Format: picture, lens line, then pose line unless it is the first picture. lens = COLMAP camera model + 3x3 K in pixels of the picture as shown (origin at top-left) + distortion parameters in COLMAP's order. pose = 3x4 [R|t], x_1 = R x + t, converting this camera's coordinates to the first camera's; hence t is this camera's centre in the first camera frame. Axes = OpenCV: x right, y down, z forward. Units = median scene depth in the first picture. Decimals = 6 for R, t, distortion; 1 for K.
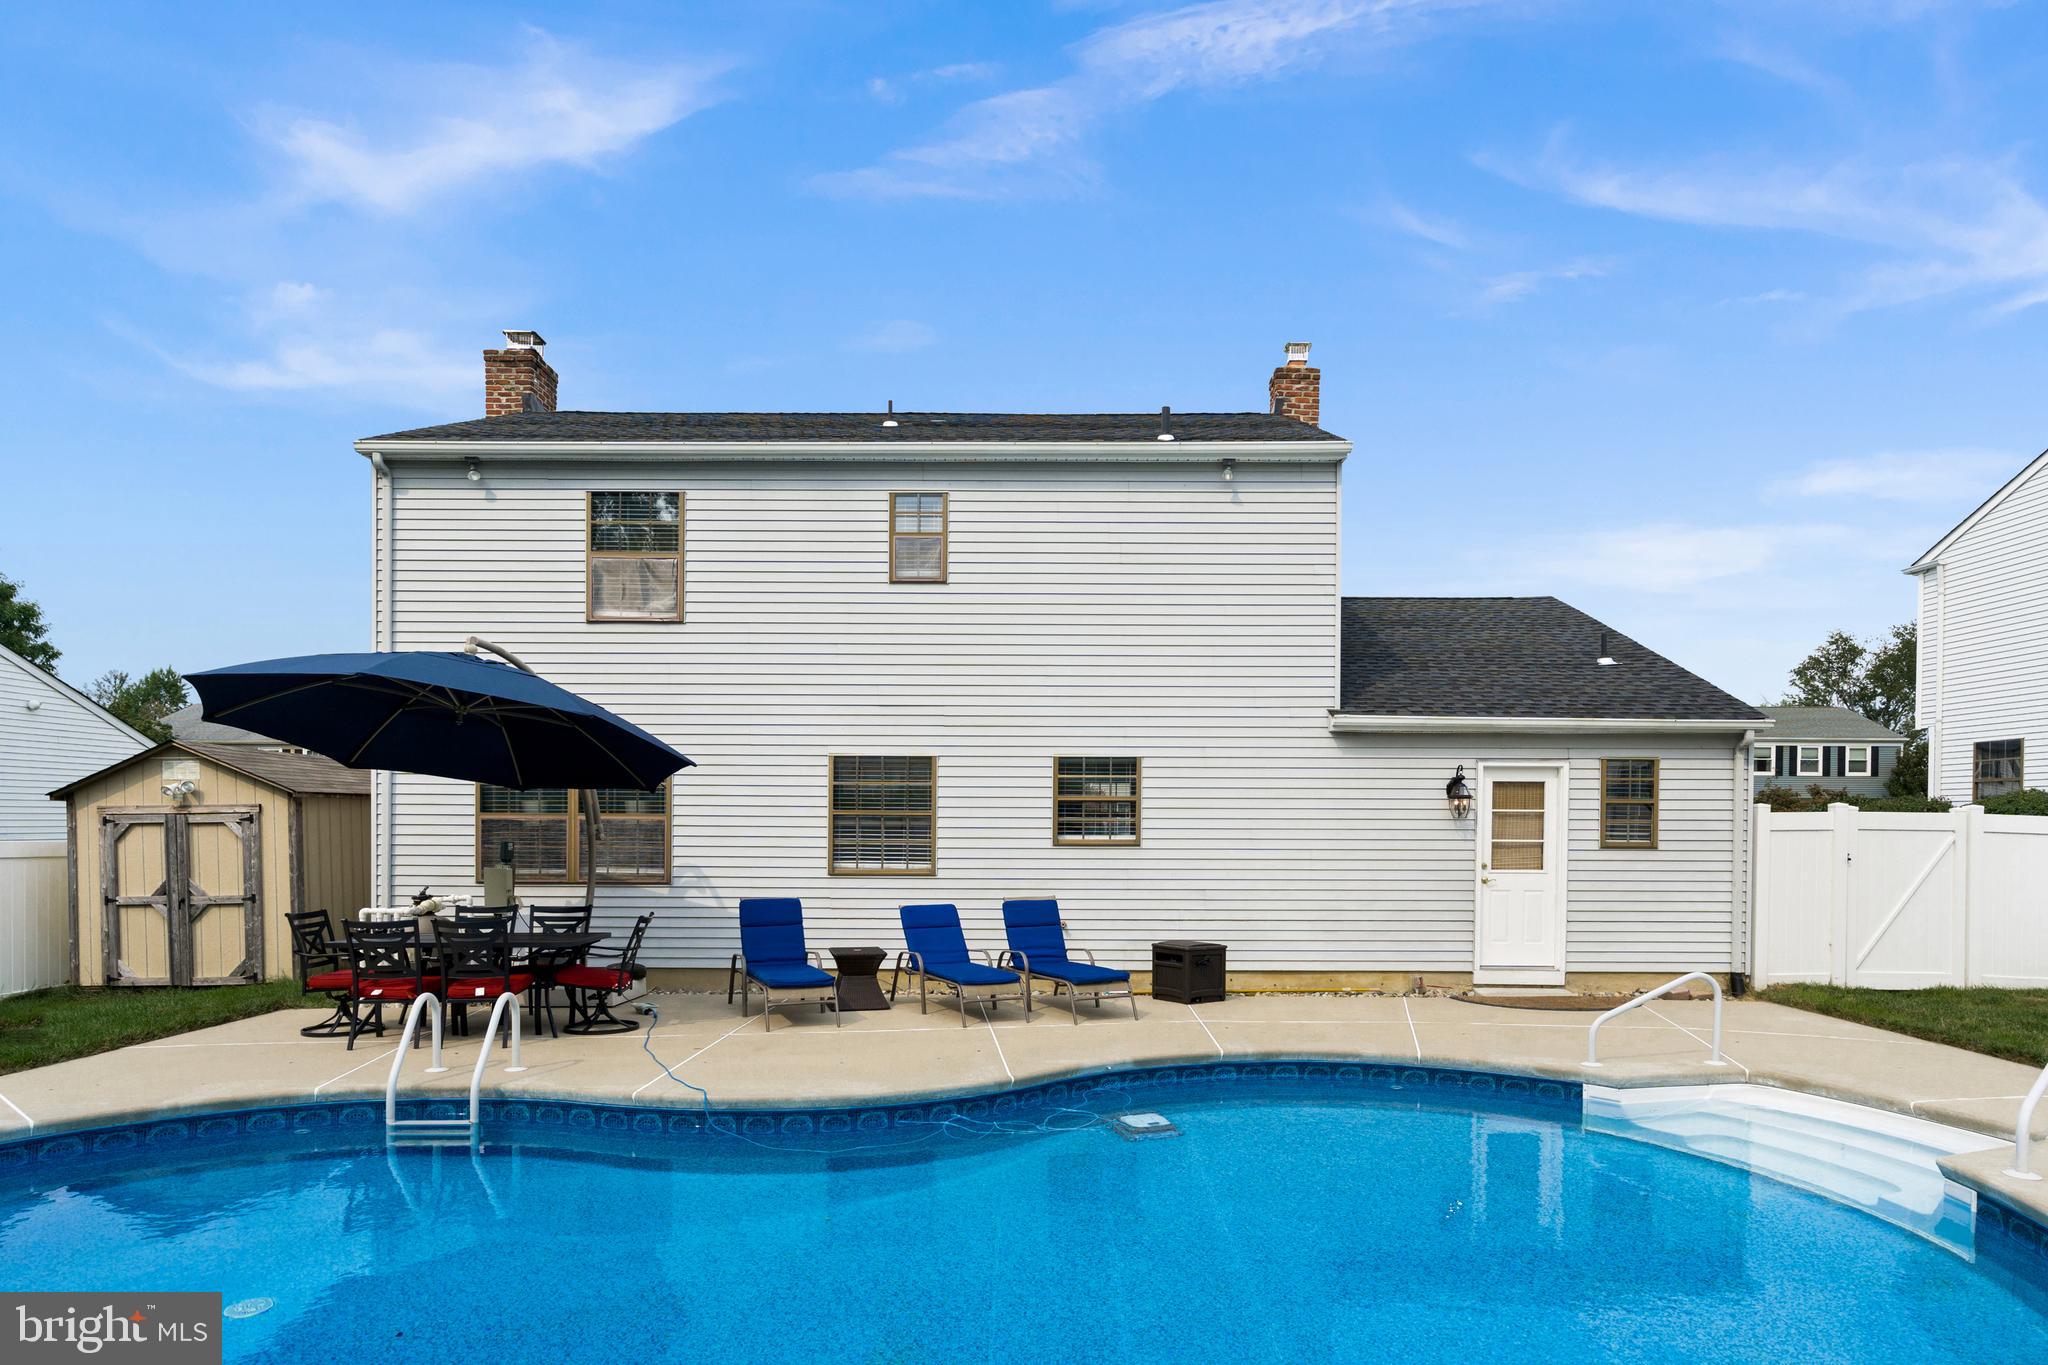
lens RADIAL K [[1167.7, 0, 1029.7], [0, 1167.7, 851.0], [0, 0, 1]] dist [-0.001732, 0.000124]
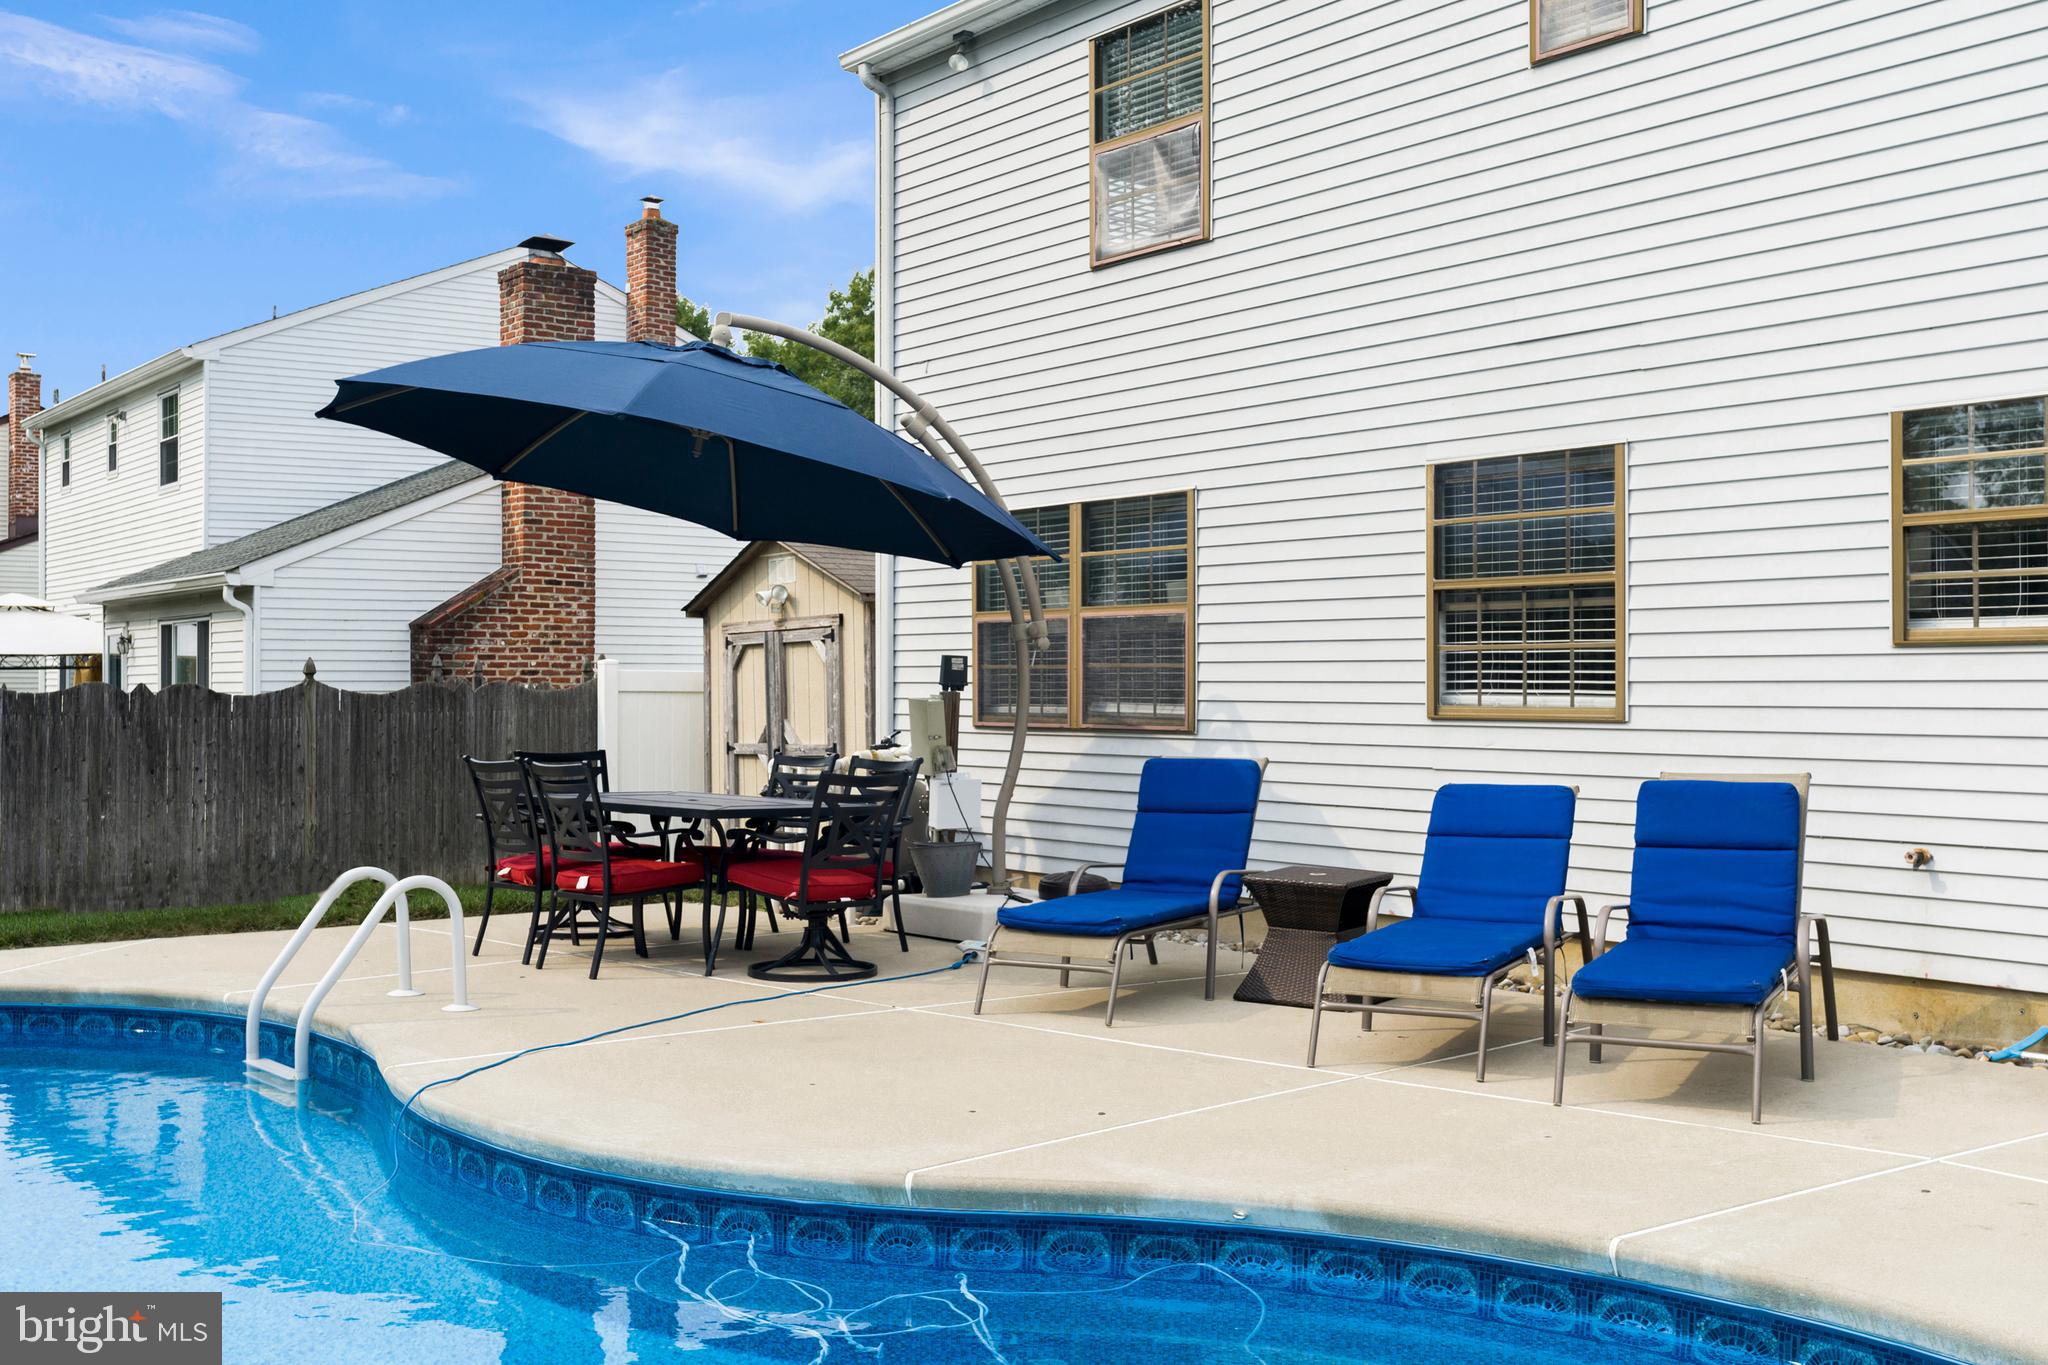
lens RADIAL K [[1944.7, 0, 1058.6], [0, 1944.7, 682.2], [0, 0, 1]] dist [0.012245, -0.000179]
pose [[0.635328, -0.006377, -0.772216, 0.337657], [-0.014205, 0.999700, -0.019942, 0.023361], [0.772112, 0.023640, 0.635047, 0.388826]]
